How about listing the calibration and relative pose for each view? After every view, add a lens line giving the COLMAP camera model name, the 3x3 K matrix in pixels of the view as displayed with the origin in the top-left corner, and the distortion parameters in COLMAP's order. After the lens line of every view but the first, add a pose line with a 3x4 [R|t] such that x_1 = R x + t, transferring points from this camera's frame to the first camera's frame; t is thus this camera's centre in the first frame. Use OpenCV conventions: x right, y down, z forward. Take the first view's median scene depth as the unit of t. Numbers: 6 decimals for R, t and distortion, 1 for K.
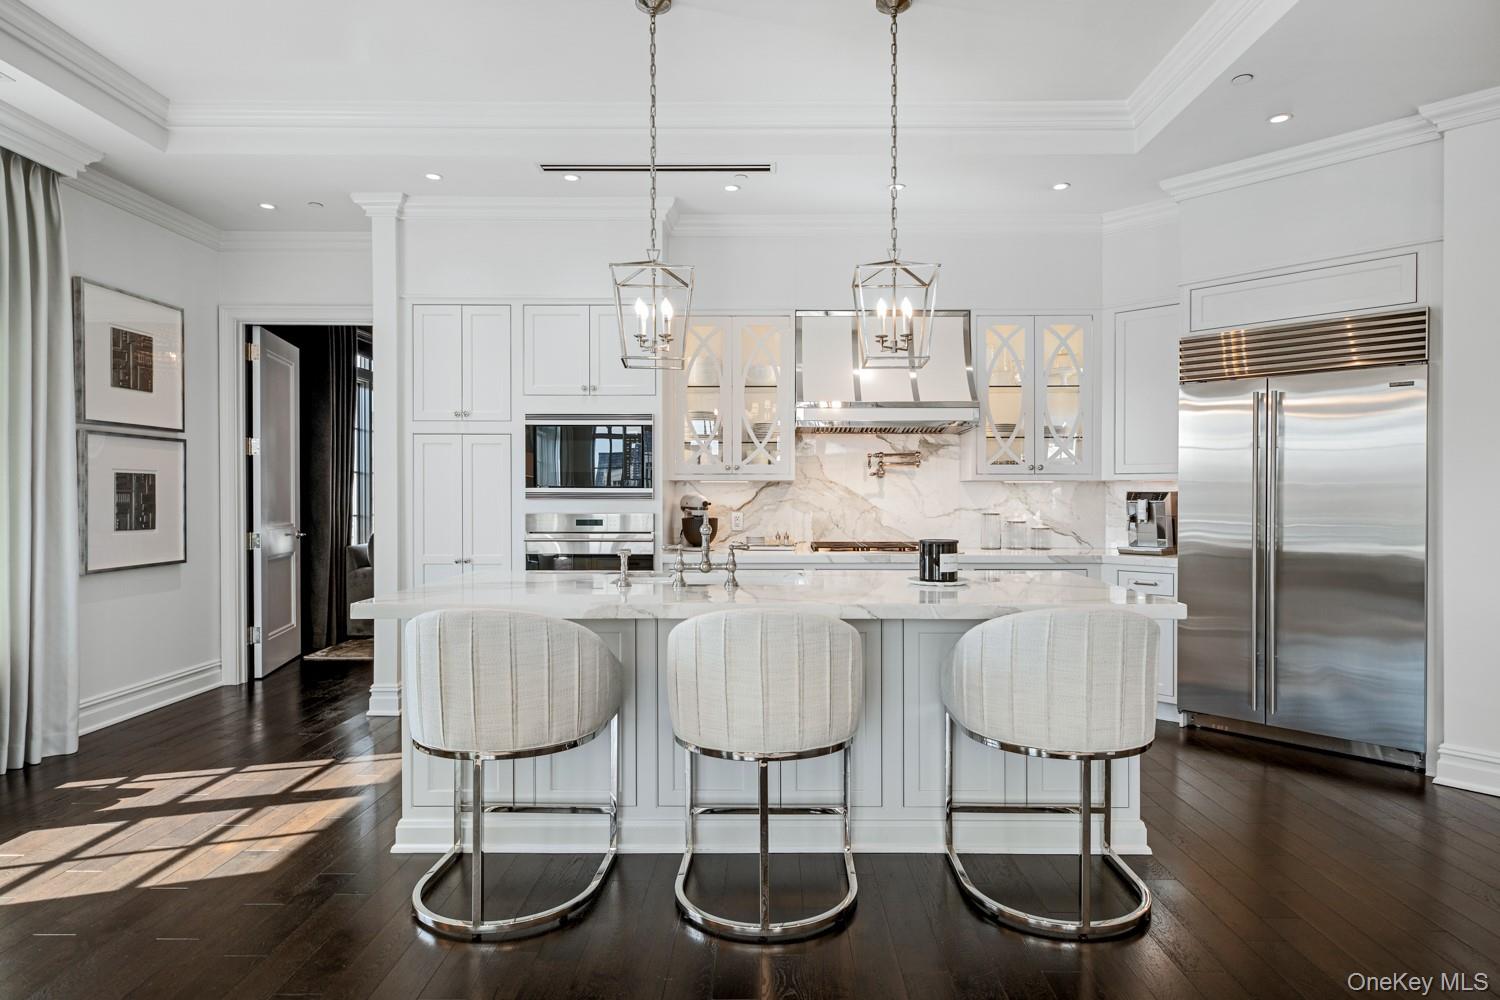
lens RADIAL K [[816.0, 0, 764.4], [0, 816.0, 505.9], [0, 0, 1]] dist [-0.003974, 0.002115]
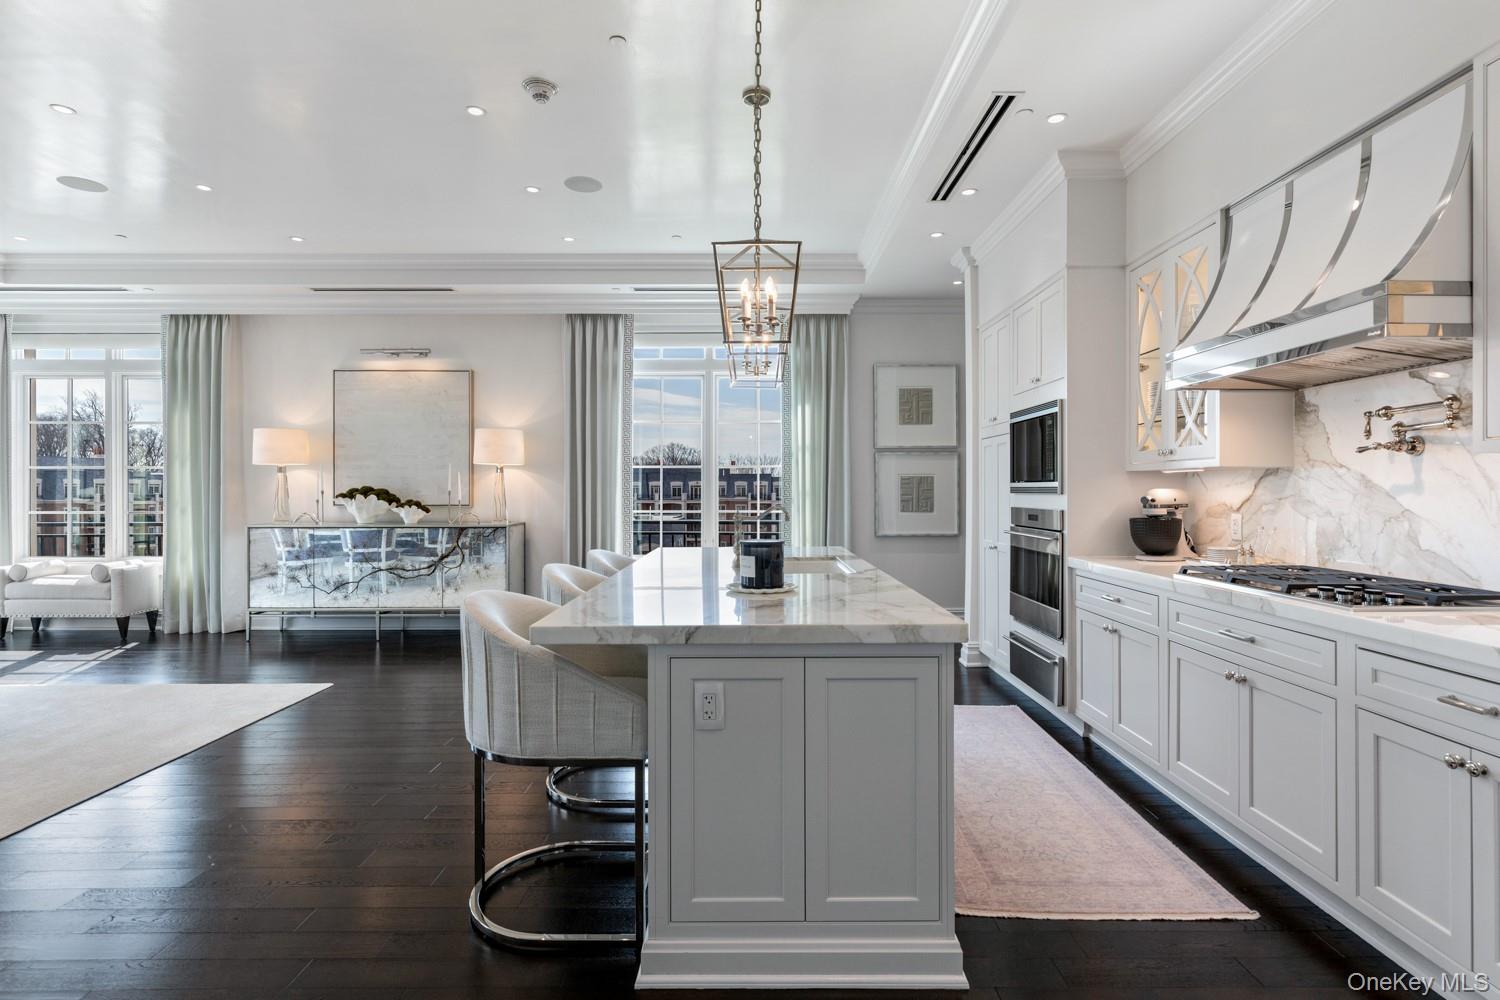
lens RADIAL K [[757.8, 0, 755.4], [0, 757.8, 499.3], [0, 0, 1]] dist [0.005664, 0.000139]
pose [[0.006519, 0.010289, -0.999926, 0.679581], [-0.013778, 0.999853, 0.010198, -0.005919], [0.999884, 0.013710, 0.006660, 0.642985]]
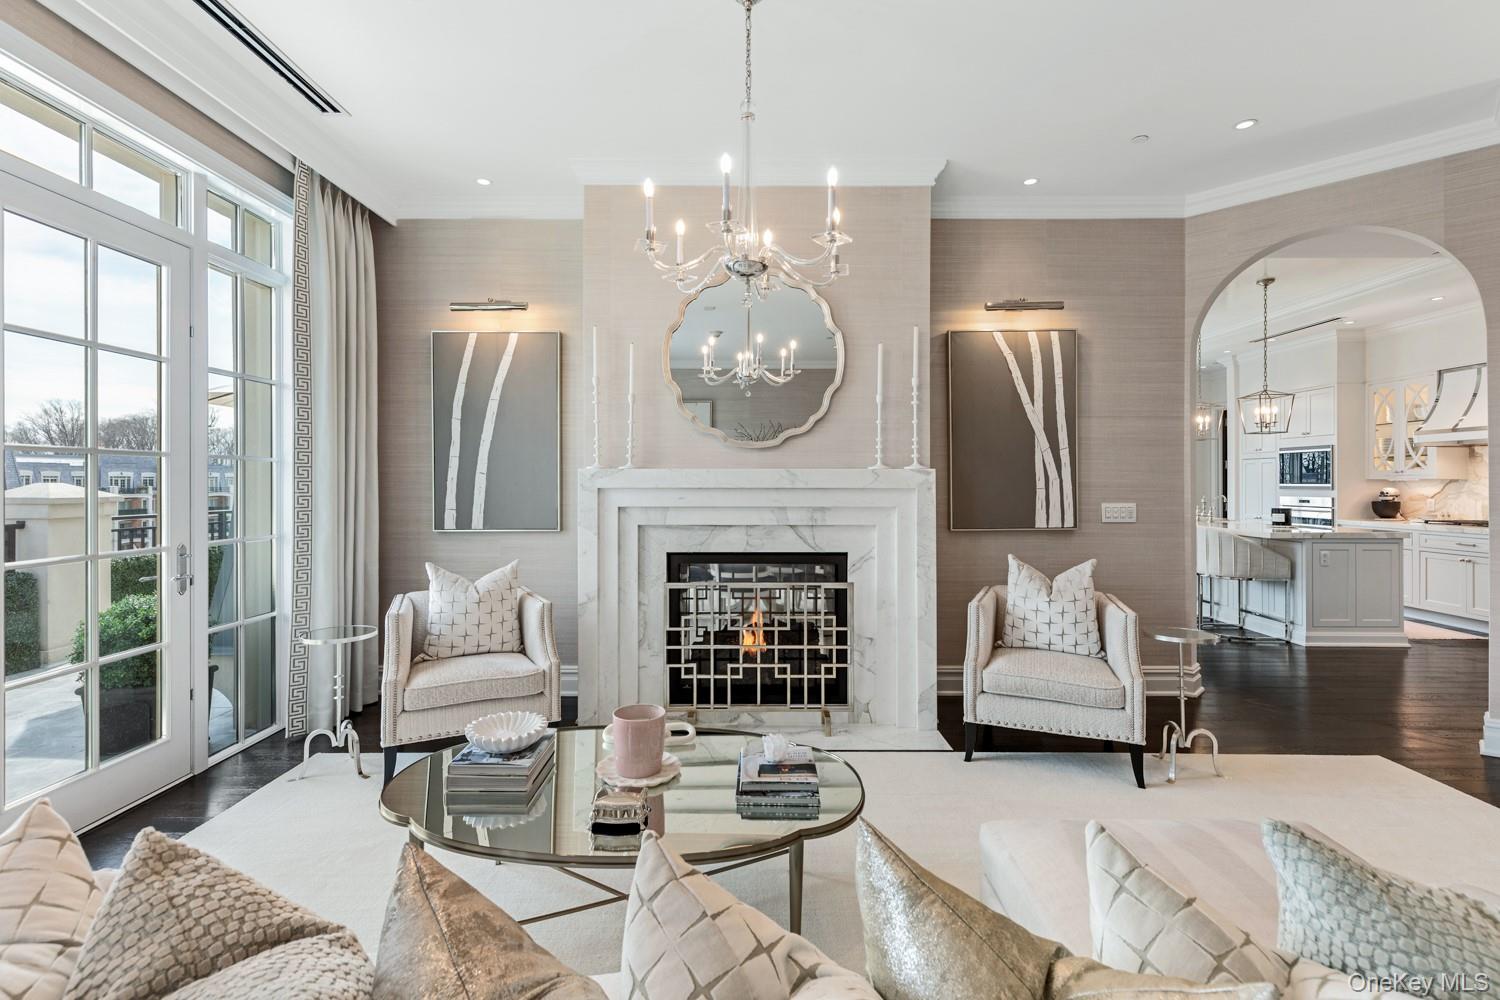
lens RADIAL K [[686.4, 0, 756.0], [0, 686.4, 486.3], [0, 0, 1]] dist [0.001643, 0.000159]
pose [[0.005746, 0.003950, -0.999976, 1.404250], [-0.012863, 0.999910, 0.003876, -0.005365], [0.999901, 0.012841, 0.005796, -0.327085]]
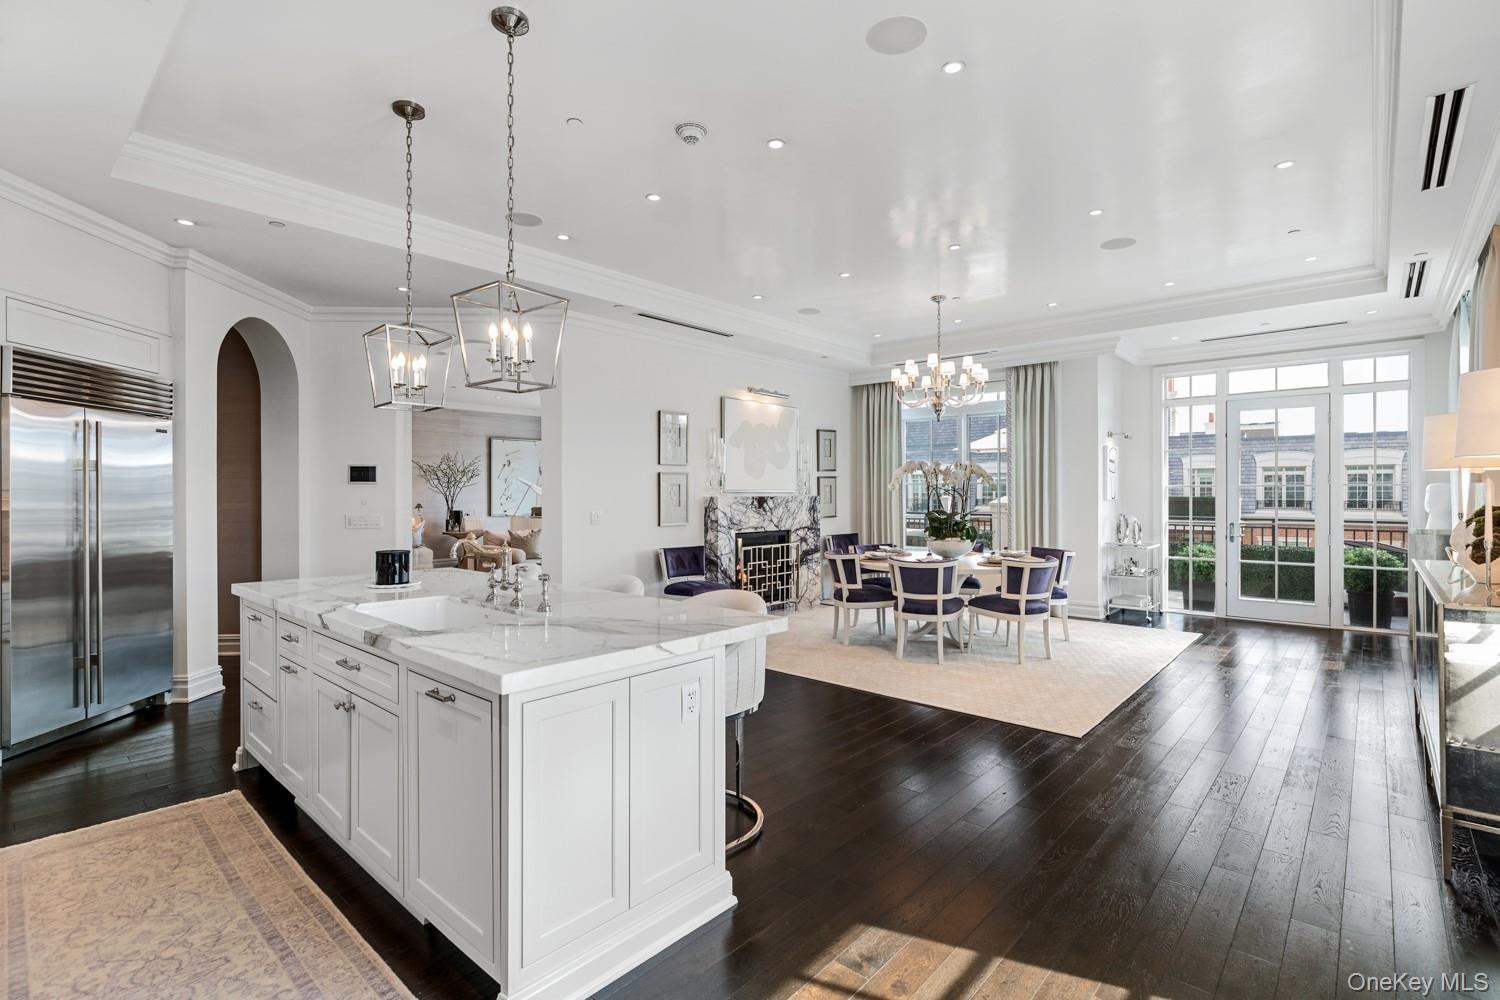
lens RADIAL K [[708.5, 0, 752.0], [0, 708.5, 494.6], [0, 0, 1]] dist [-0.005031, -0.000385]
pose [[-0.754175, 0.004601, 0.656657, -0.591654], [0.013012, 0.999884, 0.007939, -0.030556], [-0.656544, 0.014532, -0.754148, 0.993732]]
